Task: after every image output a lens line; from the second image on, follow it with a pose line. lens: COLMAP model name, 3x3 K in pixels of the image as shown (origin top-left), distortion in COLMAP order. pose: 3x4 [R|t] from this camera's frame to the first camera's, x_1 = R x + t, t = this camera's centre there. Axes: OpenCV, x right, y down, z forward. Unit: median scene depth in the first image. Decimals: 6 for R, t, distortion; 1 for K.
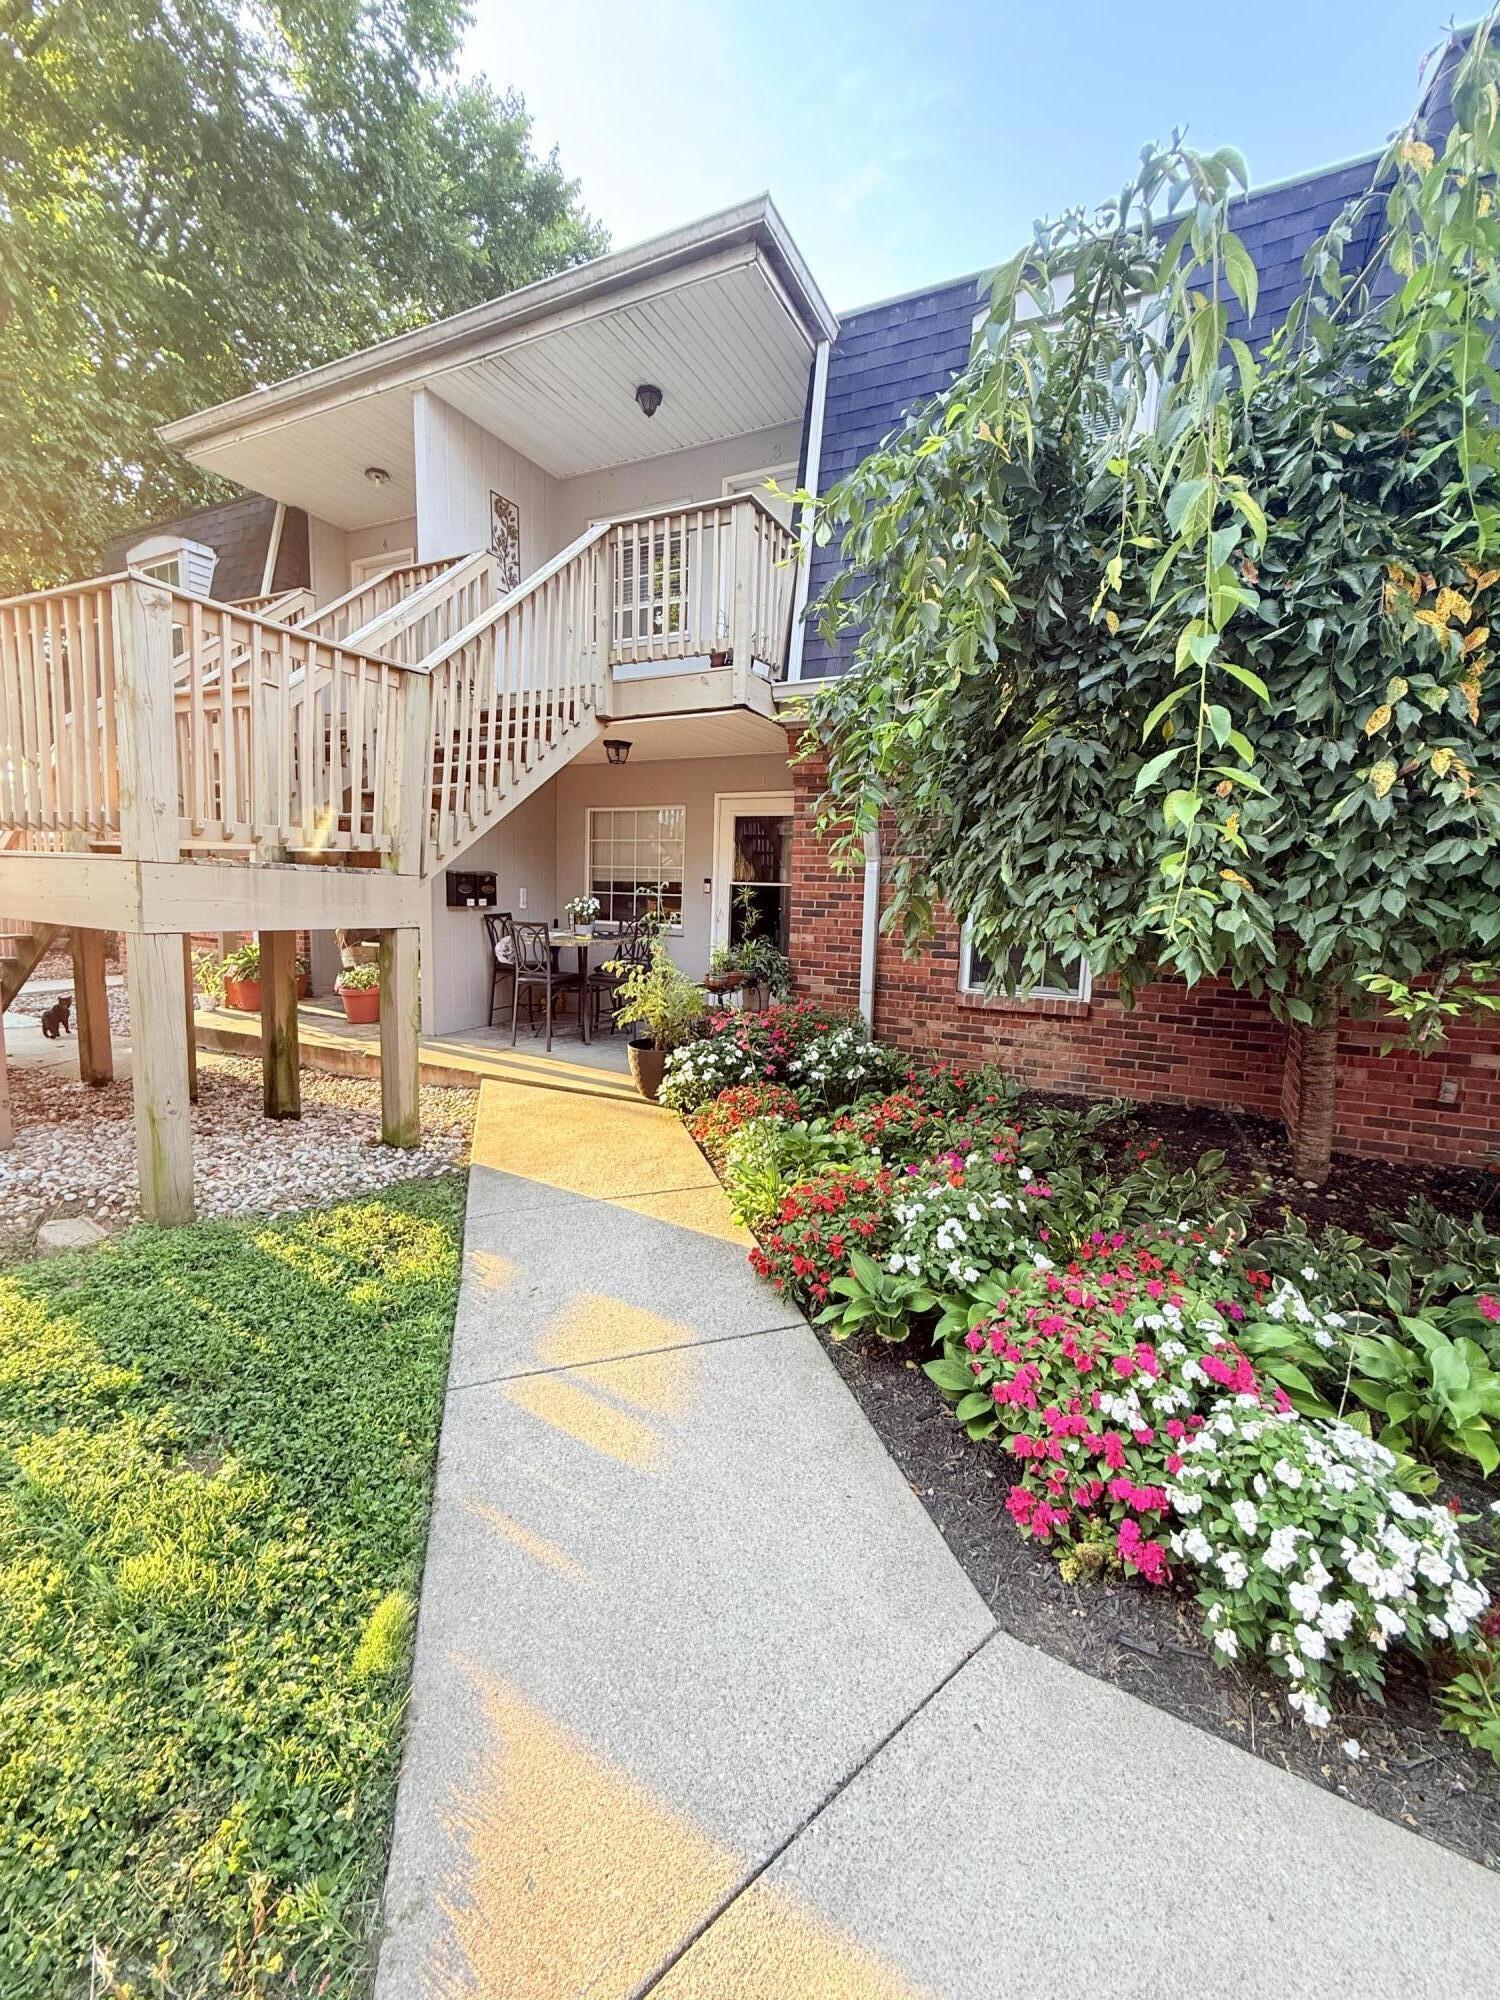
lens RADIAL K [[804.1, 0, 748.5], [0, 804.1, 1004.4], [0, 0, 1]] dist [0.000272, -0.000013]
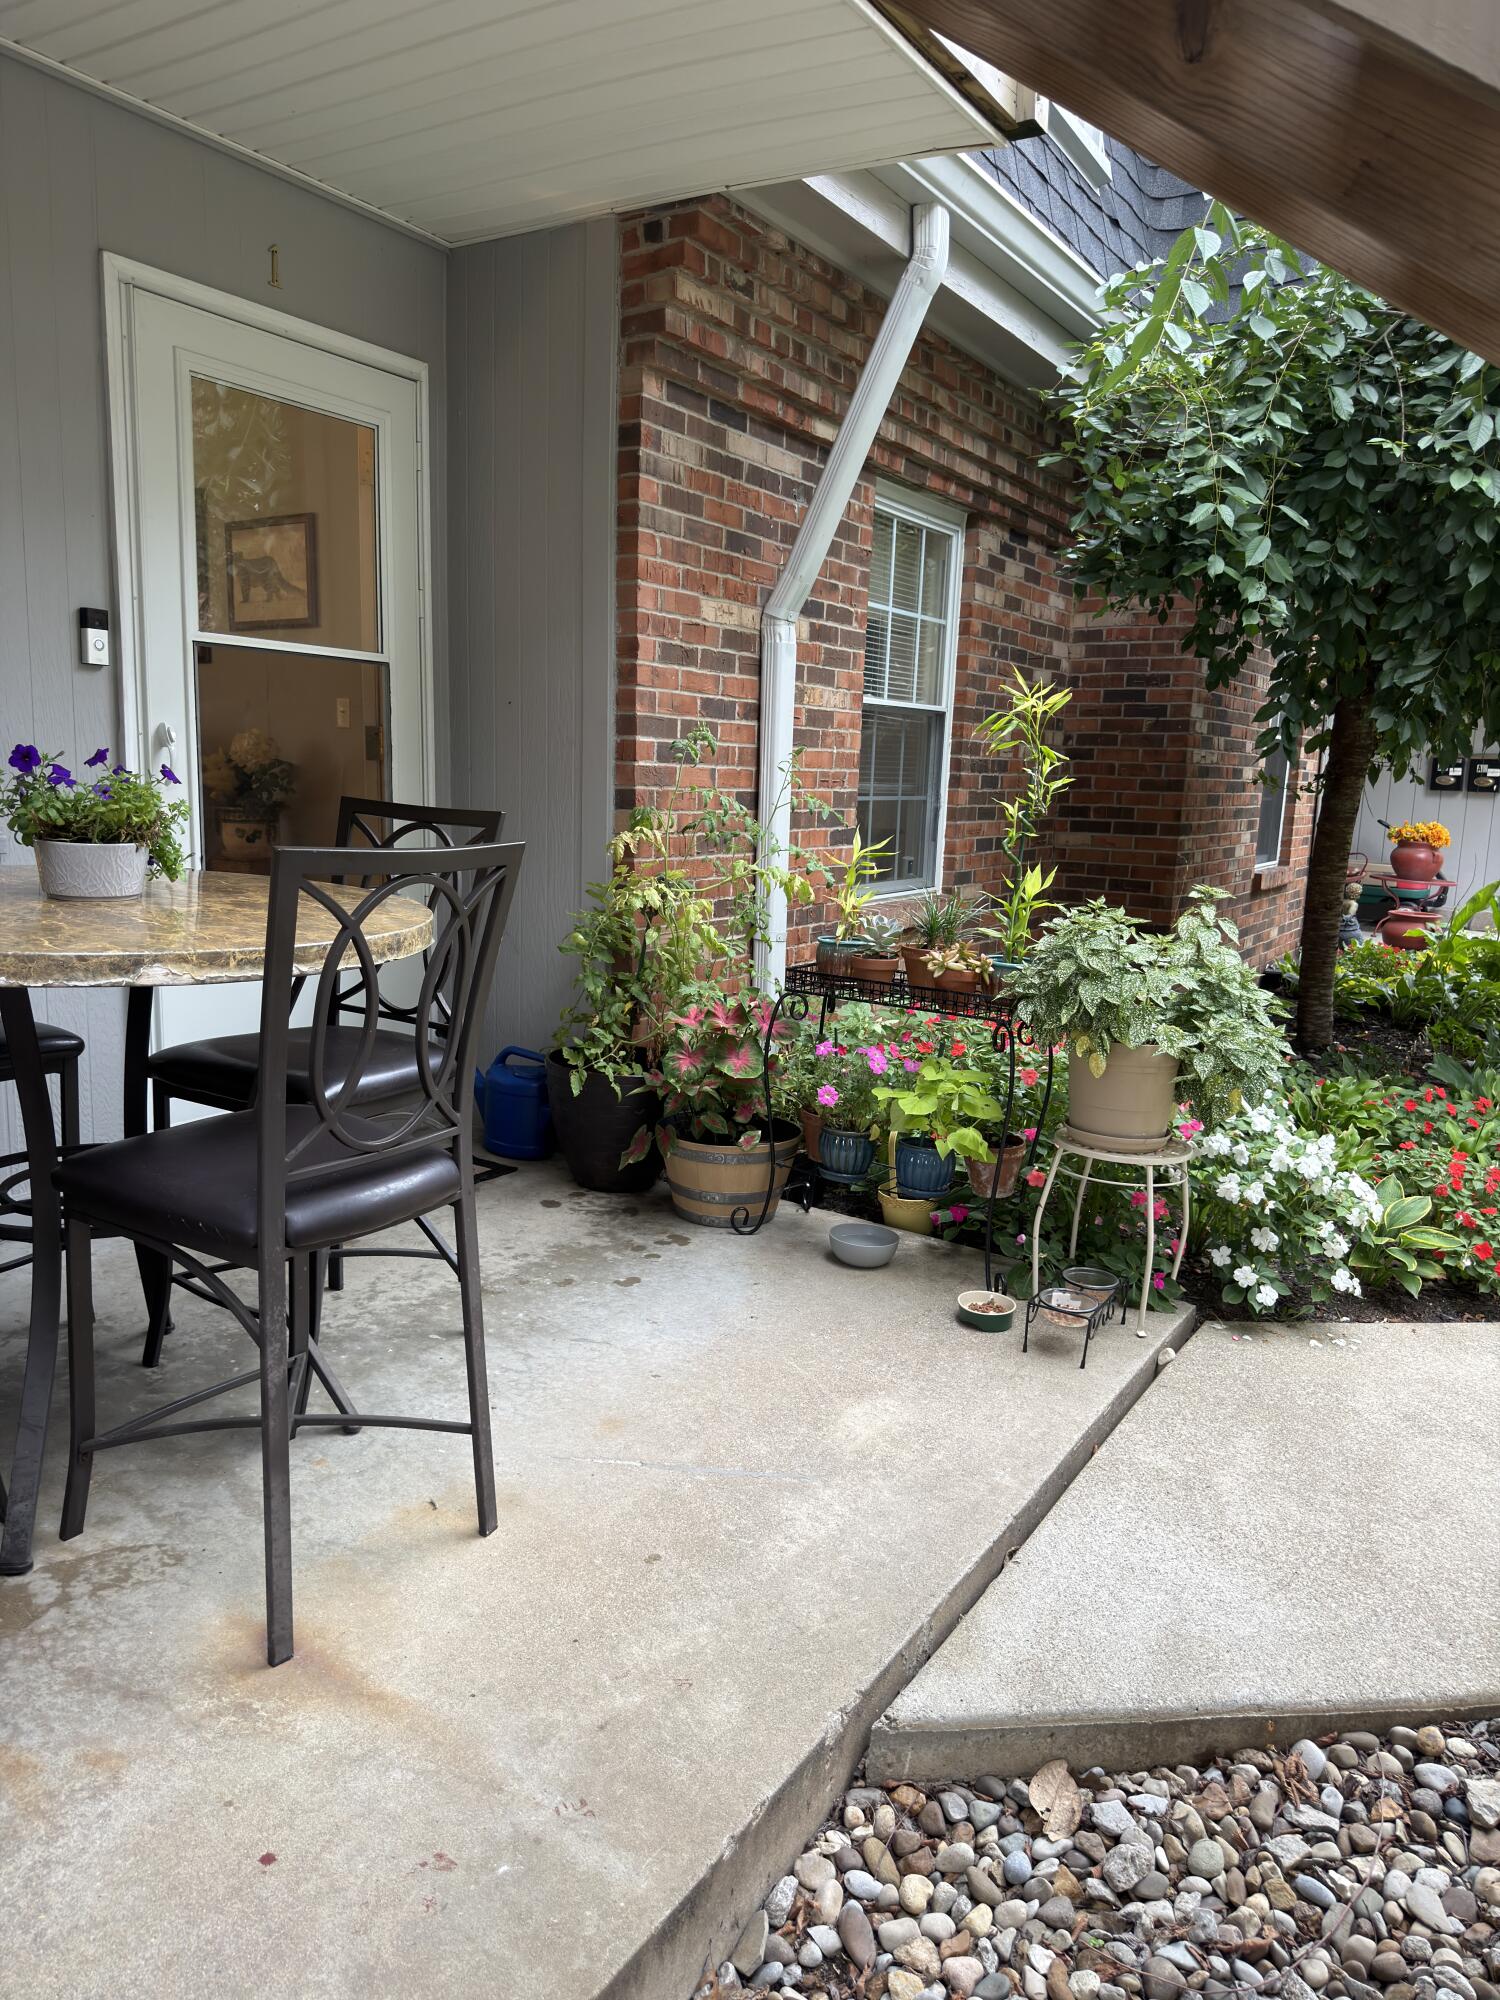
lens RADIAL K [[1433.9, 0, 747.5], [0, 1433.9, 1009.1], [0, 0, 1]] dist [0.156688, -0.313216]
pose [[0.099892, -0.202773, 0.974117, -0.789124], [0.099054, 0.976177, 0.193045, -0.172601], [-0.990056, 0.077206, 0.117598, 1.259522]]
